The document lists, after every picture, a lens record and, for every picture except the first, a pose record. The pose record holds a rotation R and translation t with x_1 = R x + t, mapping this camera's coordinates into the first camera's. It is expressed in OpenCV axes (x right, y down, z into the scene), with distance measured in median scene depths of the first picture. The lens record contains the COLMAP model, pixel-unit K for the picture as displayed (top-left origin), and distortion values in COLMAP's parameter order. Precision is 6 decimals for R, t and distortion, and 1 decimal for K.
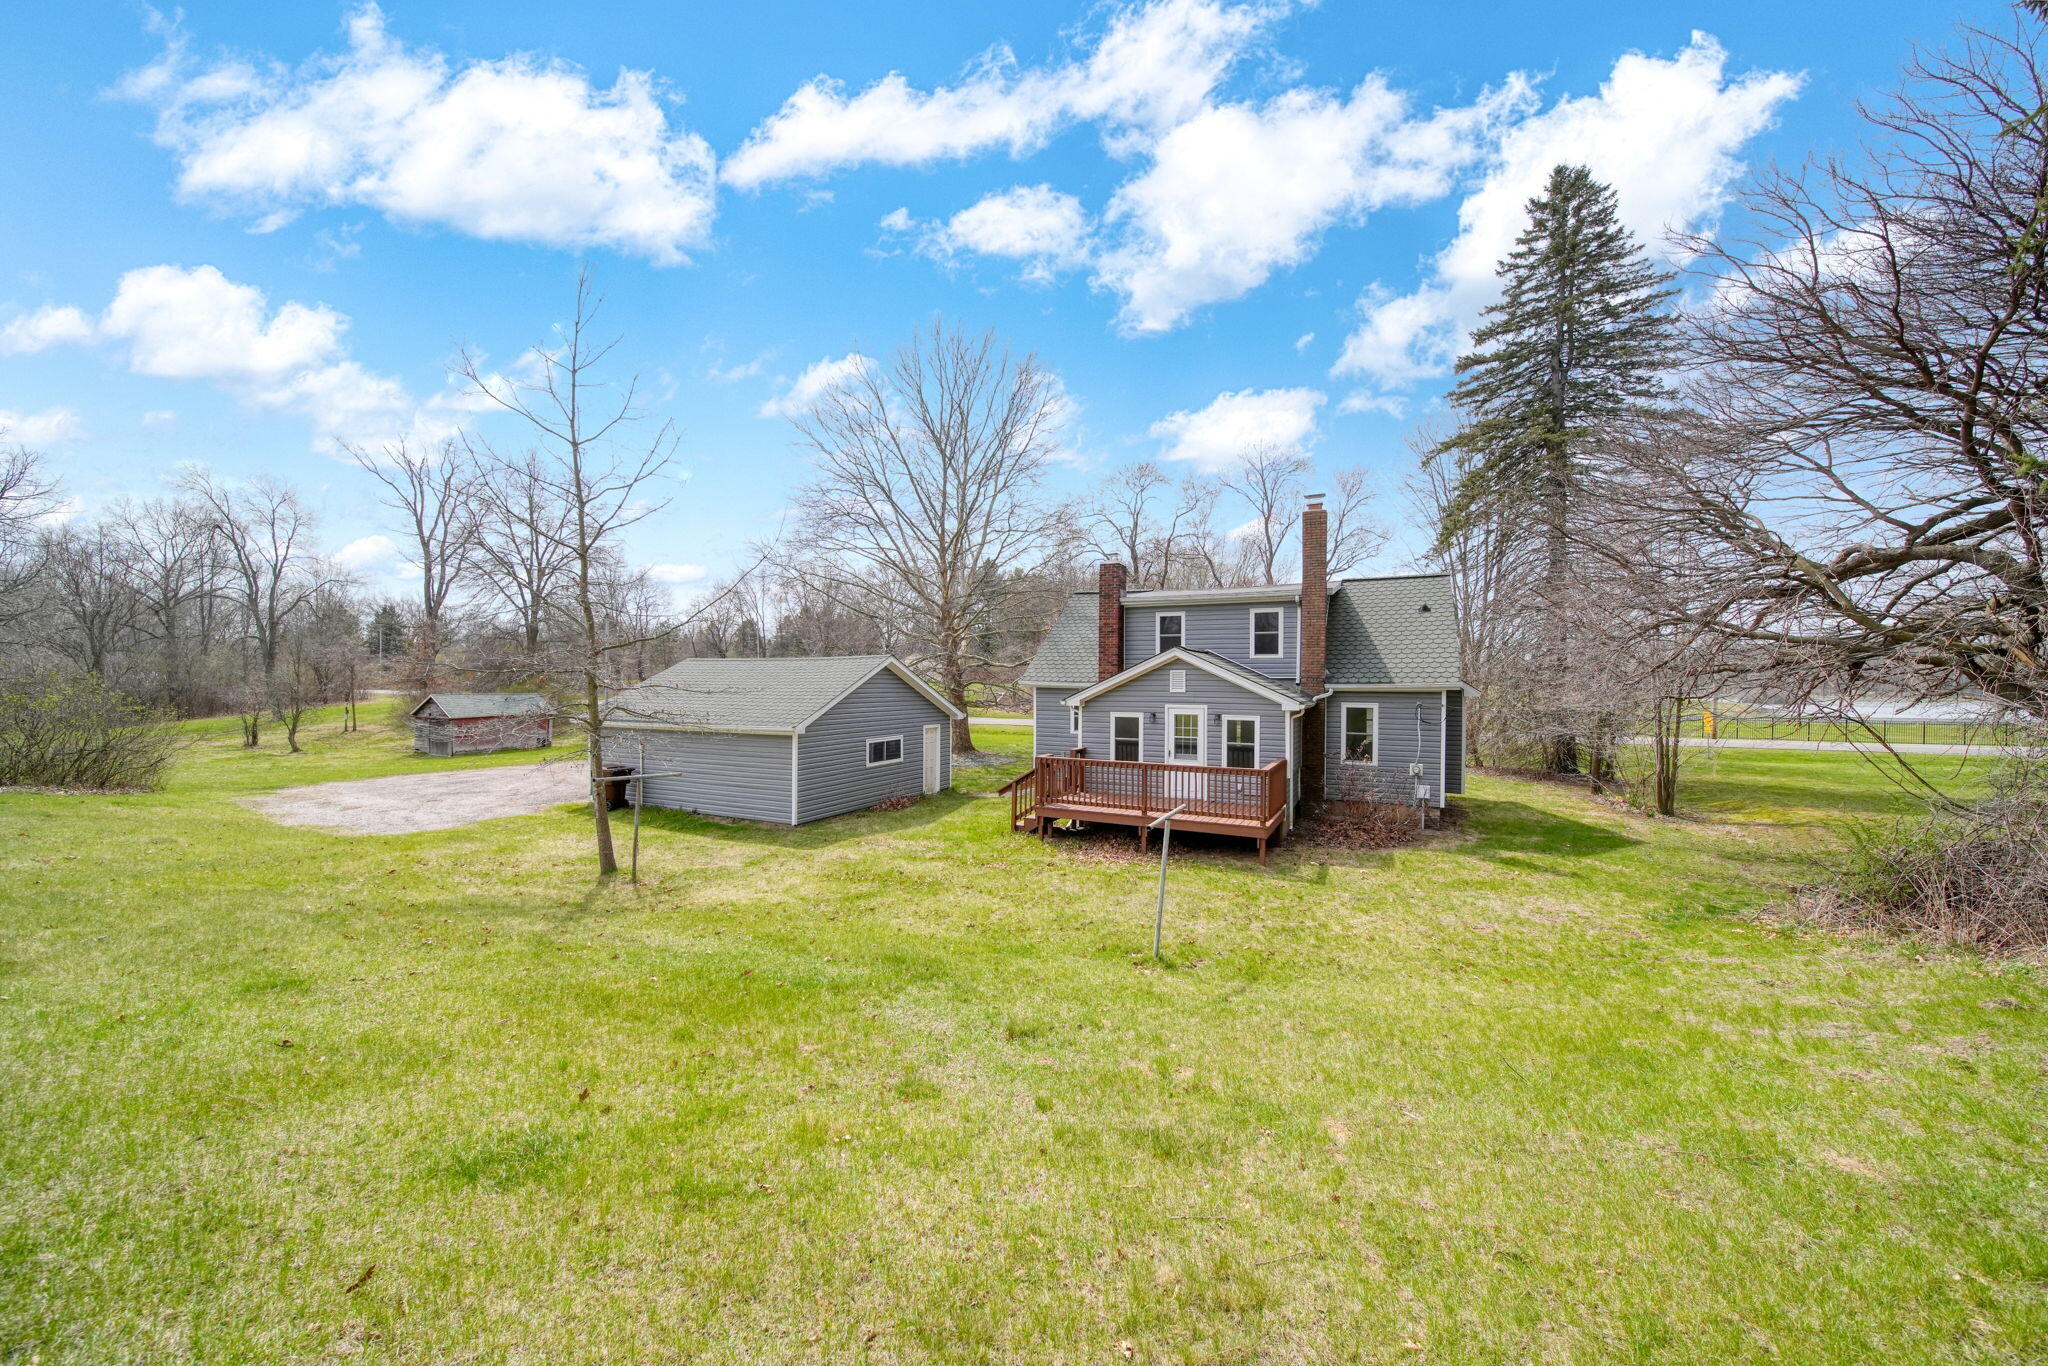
lens RADIAL K [[717.7, 0, 1024.0], [0, 717.7, 683.0], [0, 0, 1]] dist [0.001565, -0.001842]
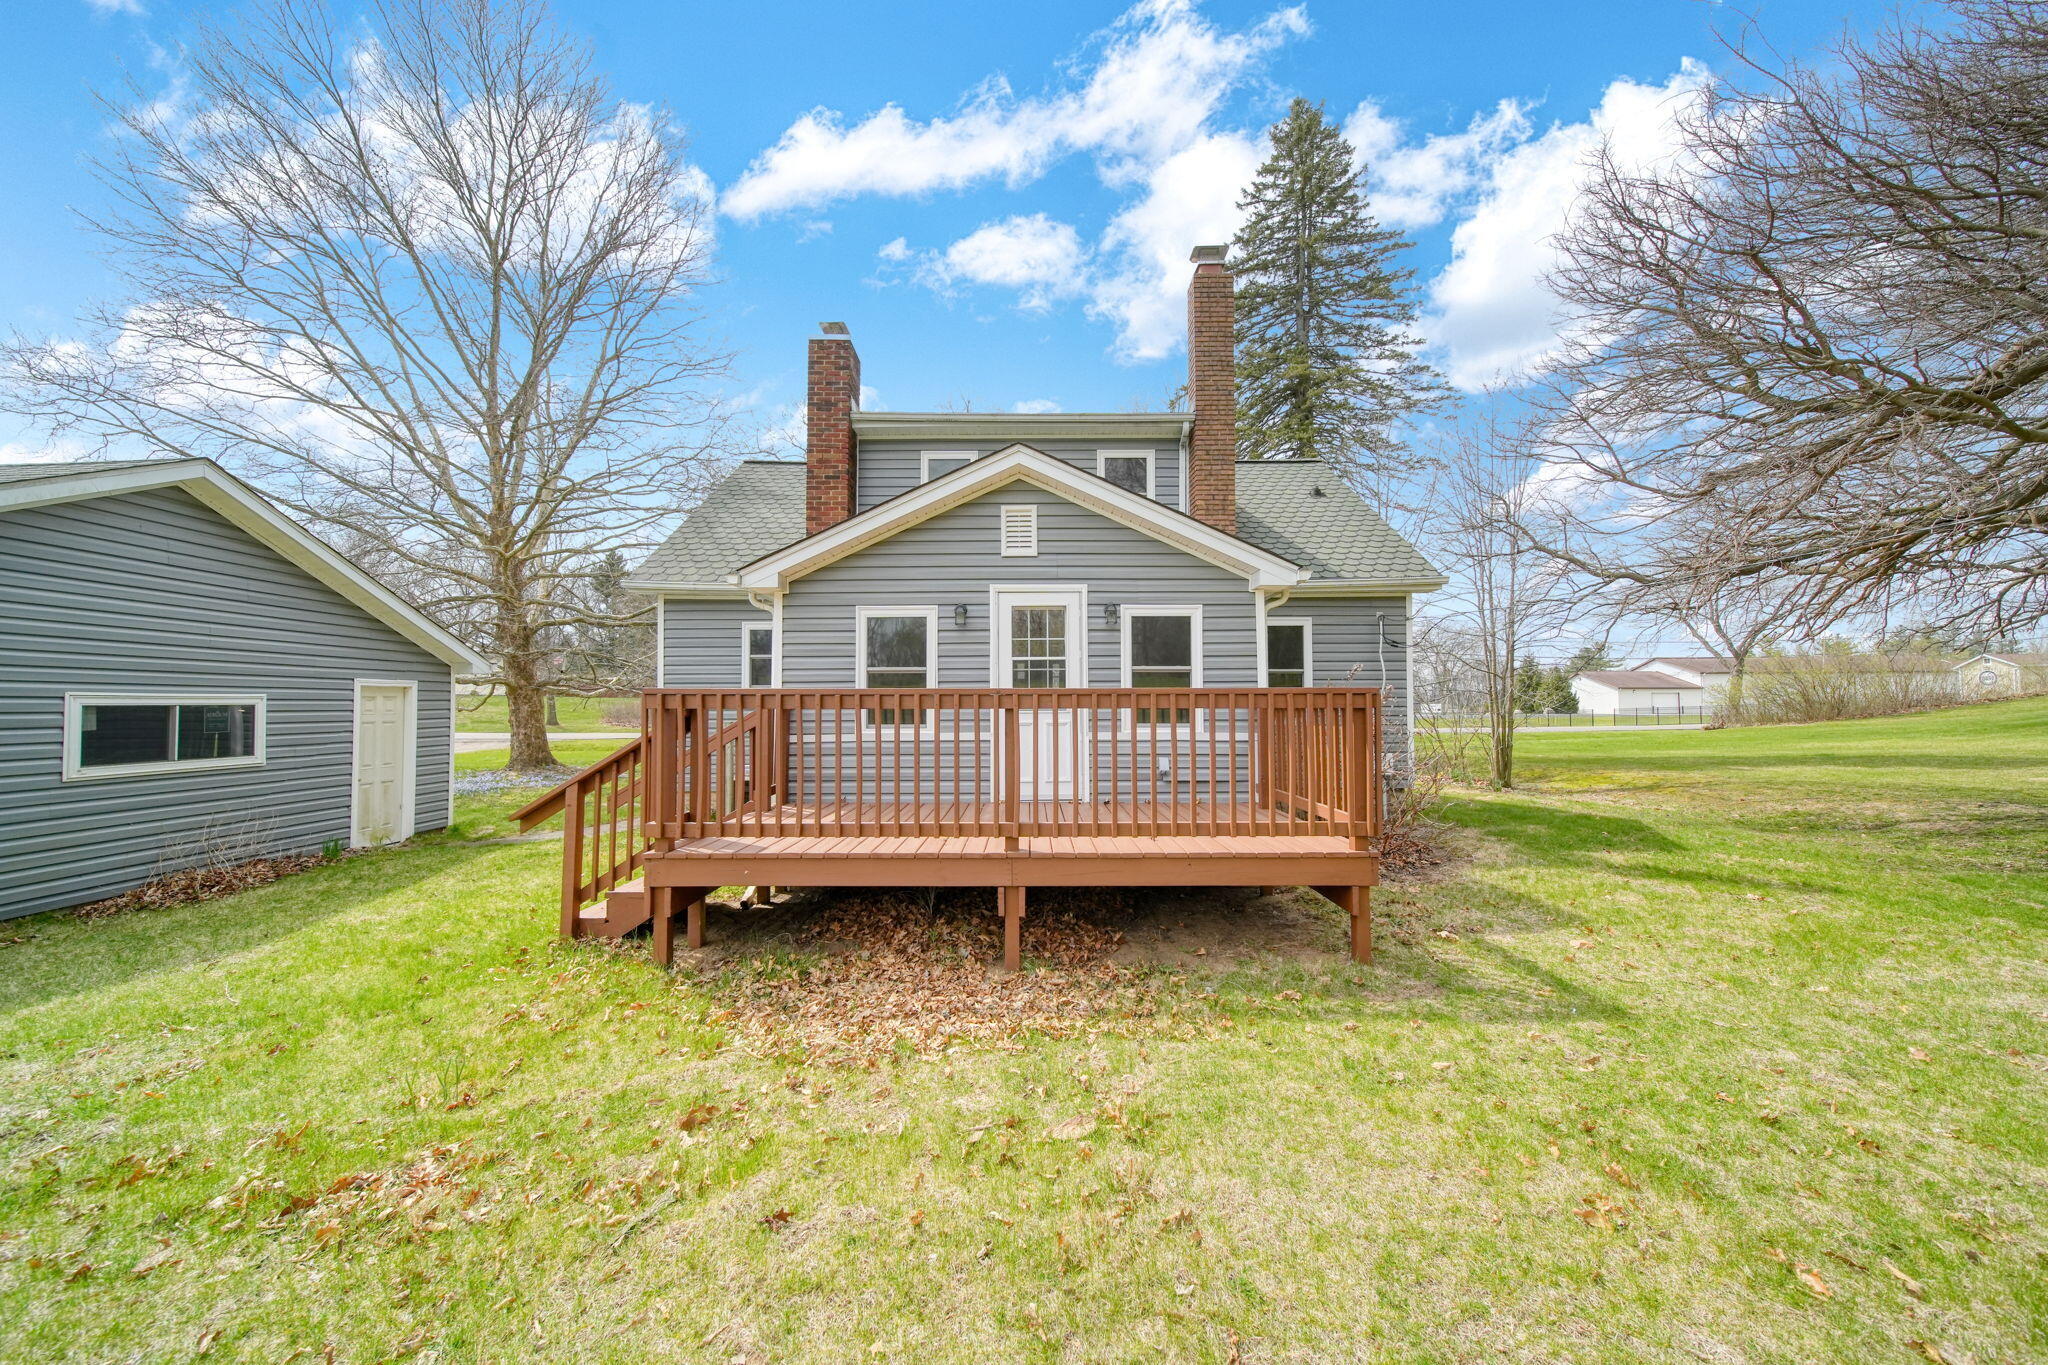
lens RADIAL K [[717.7, 0, 1024.0], [0, 717.7, 682.5], [0, 0, 1]] dist [0.001565, -0.001842]
pose [[0.892815, 0.005002, 0.450397, 0.020988], [0.008939, 0.999545, -0.028819, 0.101794], [-0.450336, 0.029756, 0.892363, 0.611268]]
